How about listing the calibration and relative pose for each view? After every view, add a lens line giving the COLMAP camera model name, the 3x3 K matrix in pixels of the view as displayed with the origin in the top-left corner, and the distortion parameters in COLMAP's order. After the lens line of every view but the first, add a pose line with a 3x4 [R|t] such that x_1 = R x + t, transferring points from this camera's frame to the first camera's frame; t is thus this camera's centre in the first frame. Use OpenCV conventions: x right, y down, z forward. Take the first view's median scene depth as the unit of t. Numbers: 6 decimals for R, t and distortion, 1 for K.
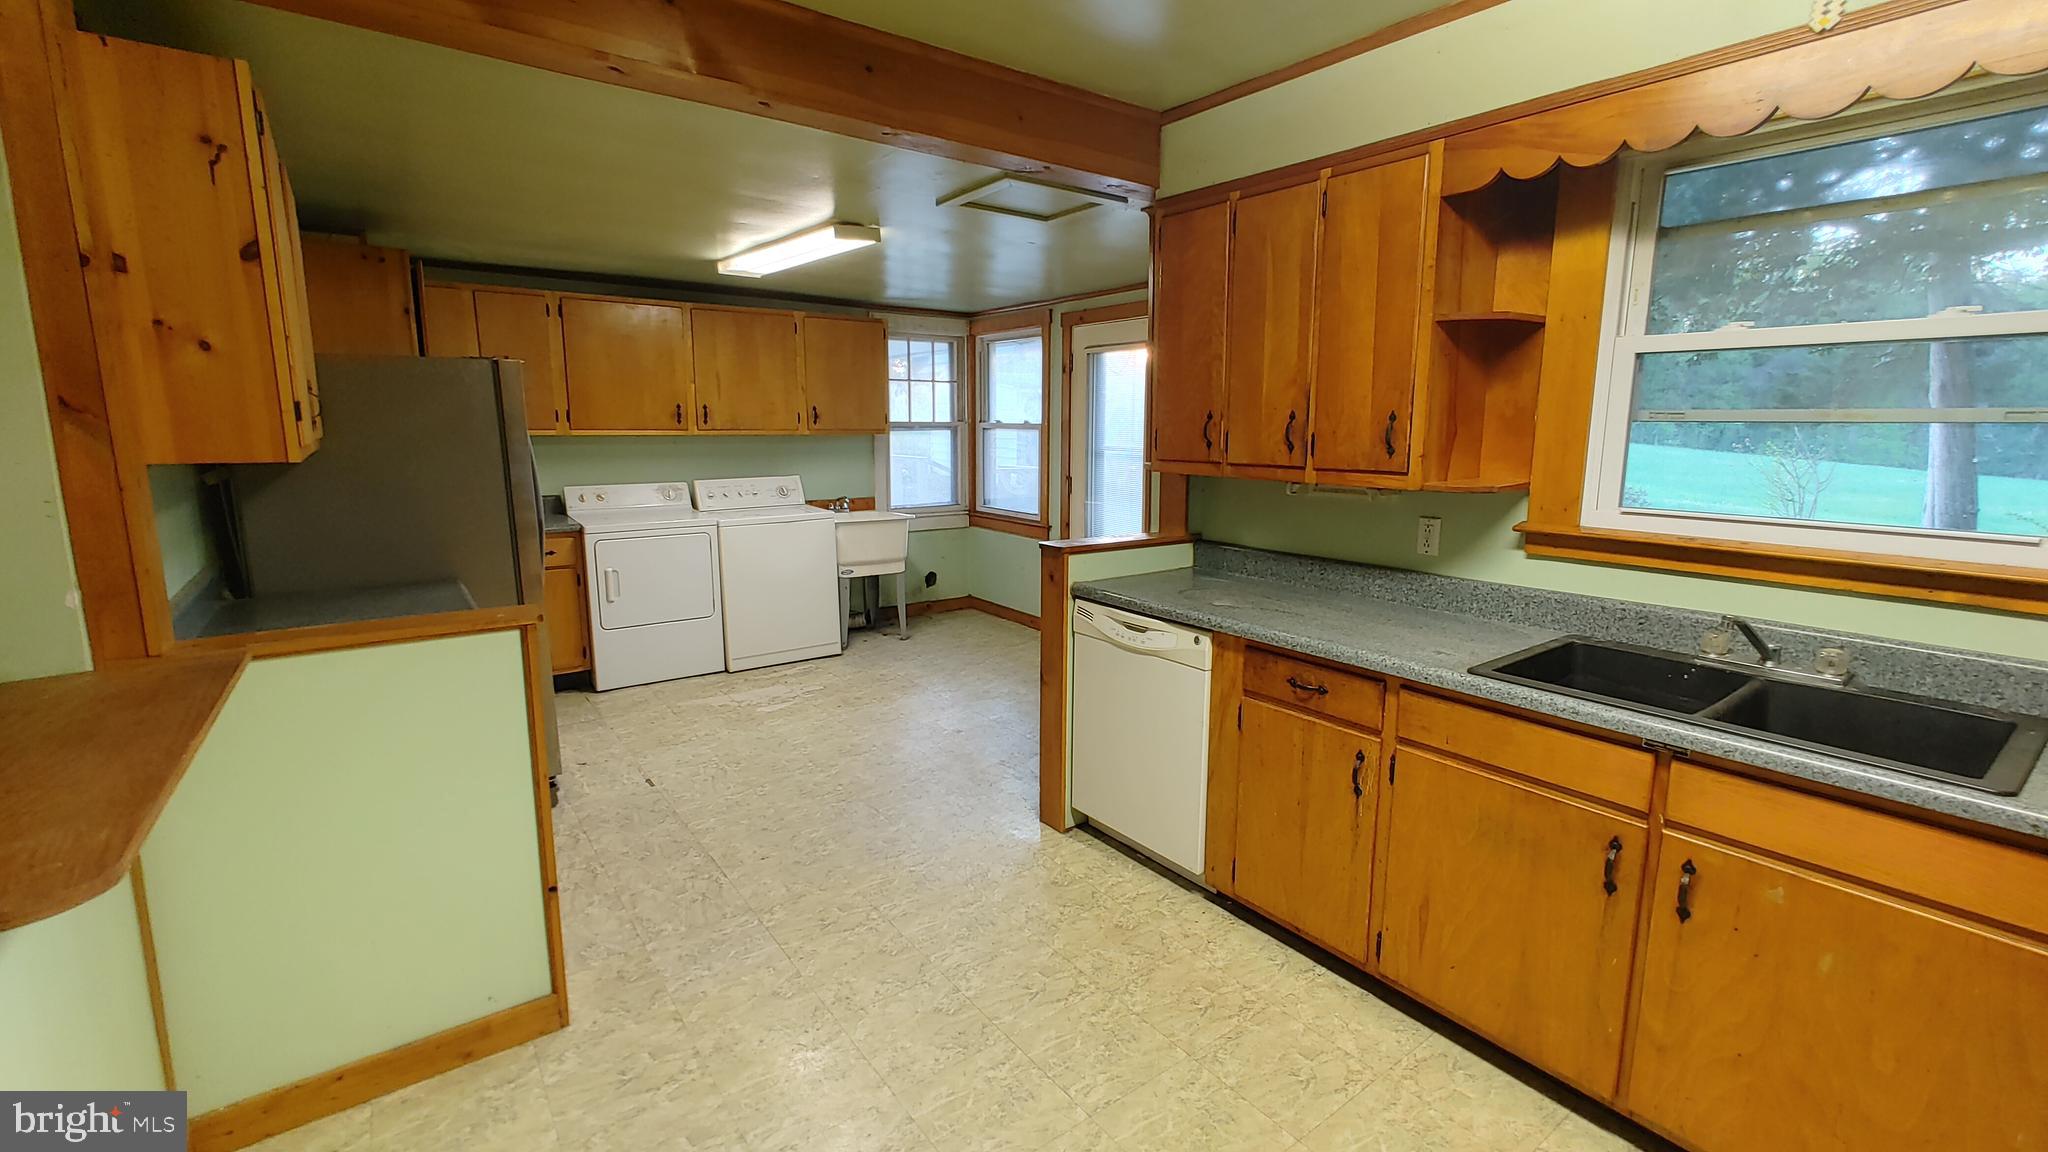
lens RADIAL K [[880.8, 0, 1032.1], [0, 880.8, 564.2], [0, 0, 1]] dist [0.001934, 0.003820]
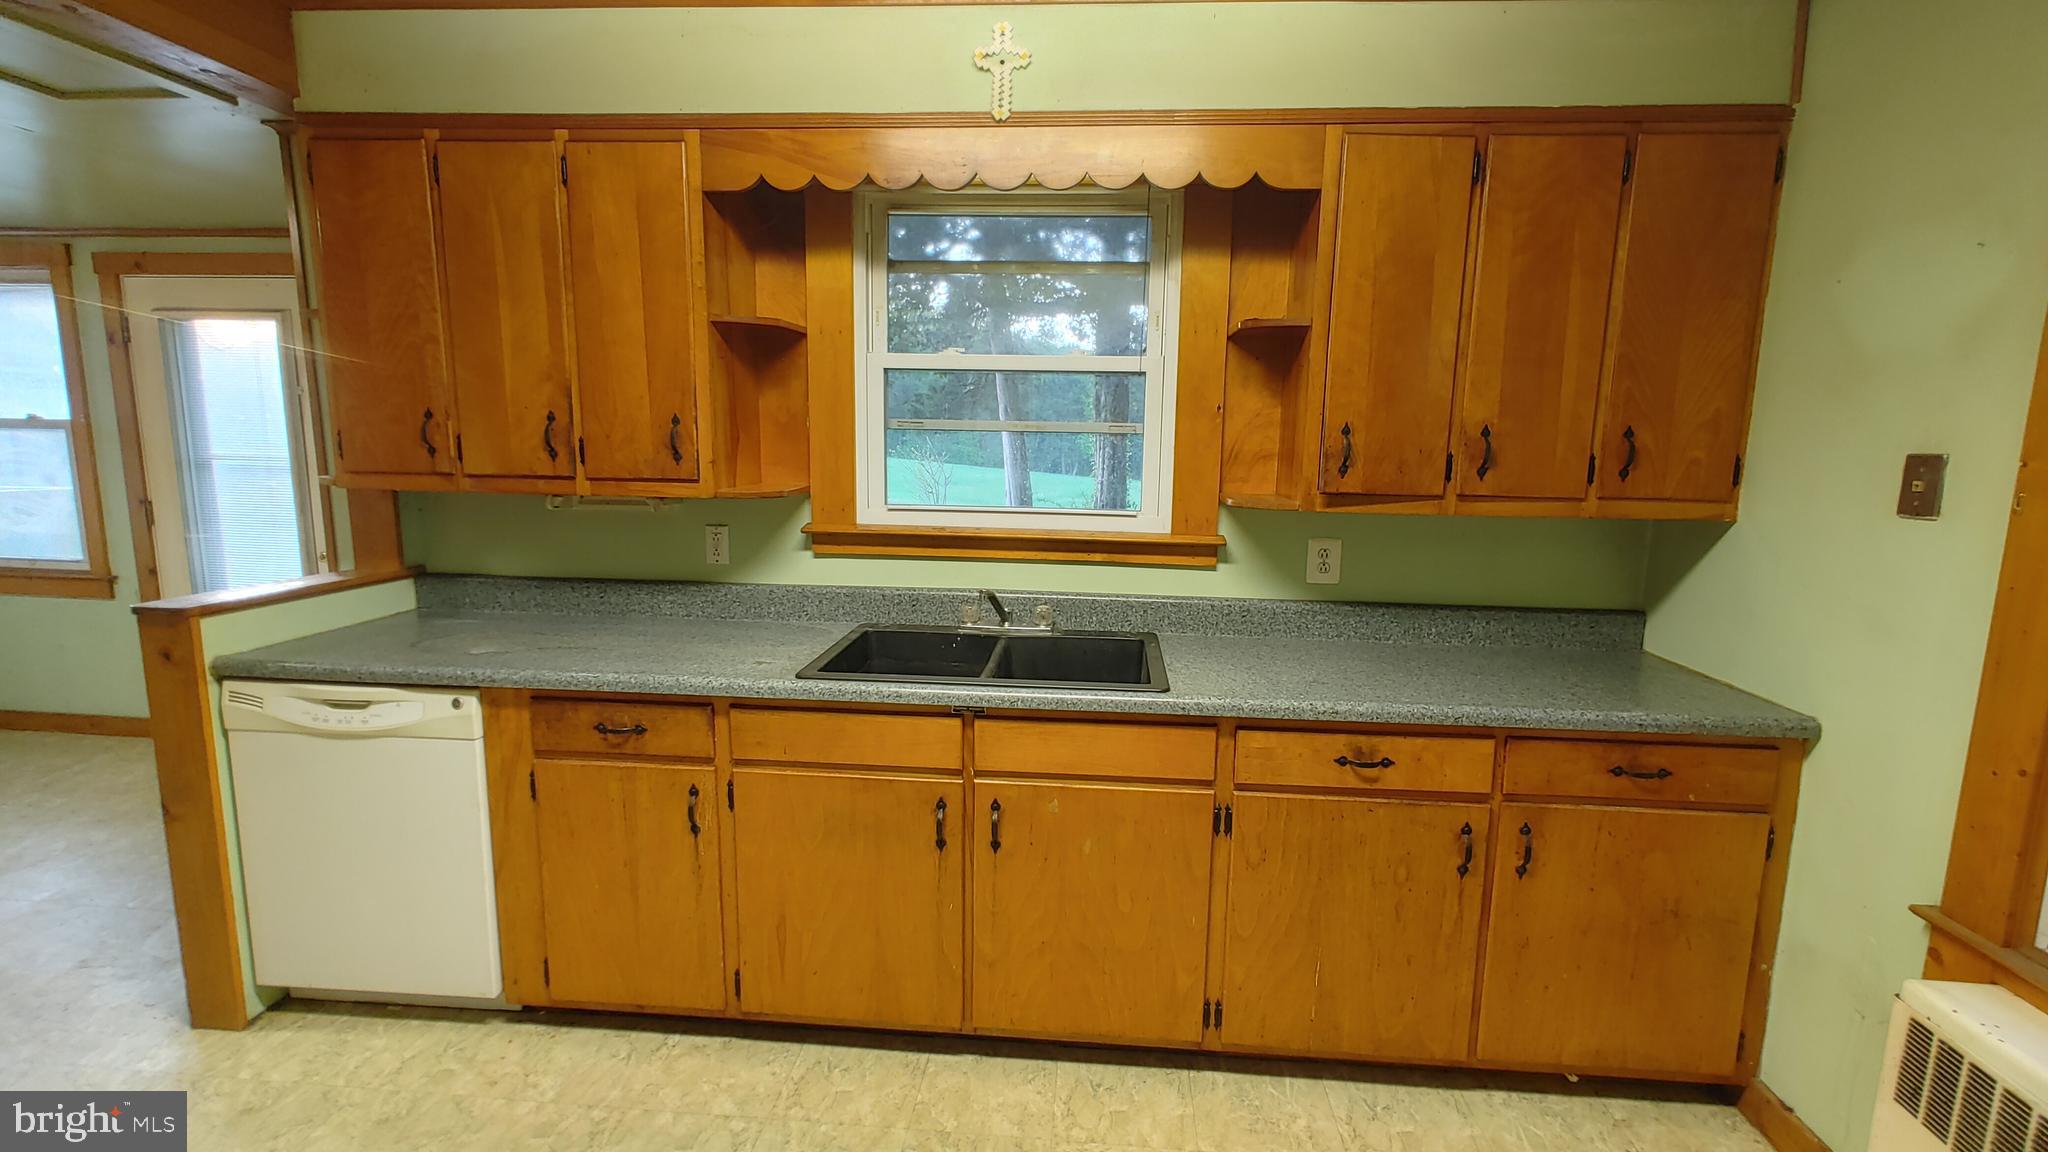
lens RADIAL K [[880.8, 0, 1032.1], [0, 880.8, 564.2], [0, 0, 1]] dist [0.001934, 0.003820]
pose [[0.658534, -0.100669, 0.745787, -0.048926], [0.106174, 0.993528, 0.040358, -0.013848], [-0.745024, 0.052605, 0.664960, 0.108652]]
